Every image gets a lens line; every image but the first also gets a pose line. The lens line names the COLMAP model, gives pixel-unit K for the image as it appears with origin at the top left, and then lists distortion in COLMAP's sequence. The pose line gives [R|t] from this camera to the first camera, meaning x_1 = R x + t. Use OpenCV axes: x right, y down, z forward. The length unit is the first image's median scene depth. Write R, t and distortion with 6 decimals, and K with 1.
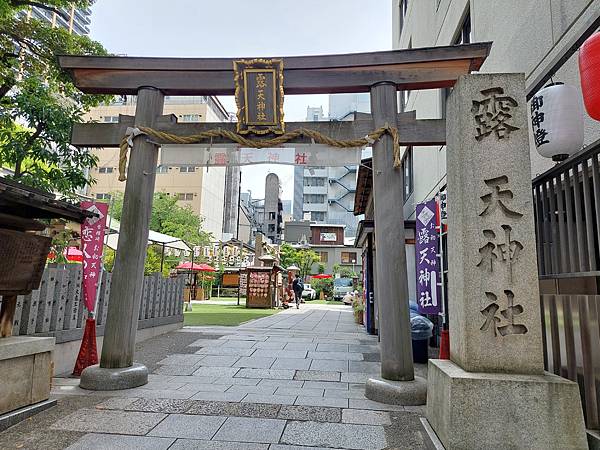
lens RADIAL K [[409.9, 0, 300.0], [0, 409.9, 225.0], [0, 0, 1]] dist [0.001821, -0.000190]
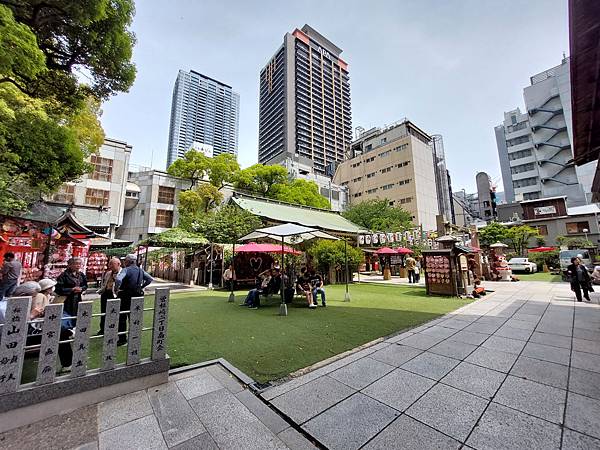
lens RADIAL K [[234.9, 0, 300.0], [0, 234.9, 225.0], [0, 0, 1]] dist [-0.025282, 0.000065]
pose [[0.715167, -0.131416, -0.686488, 0.017826], [0.132794, 0.989823, -0.051142, 0.012873], [0.686223, -0.054587, 0.725340, 0.158520]]
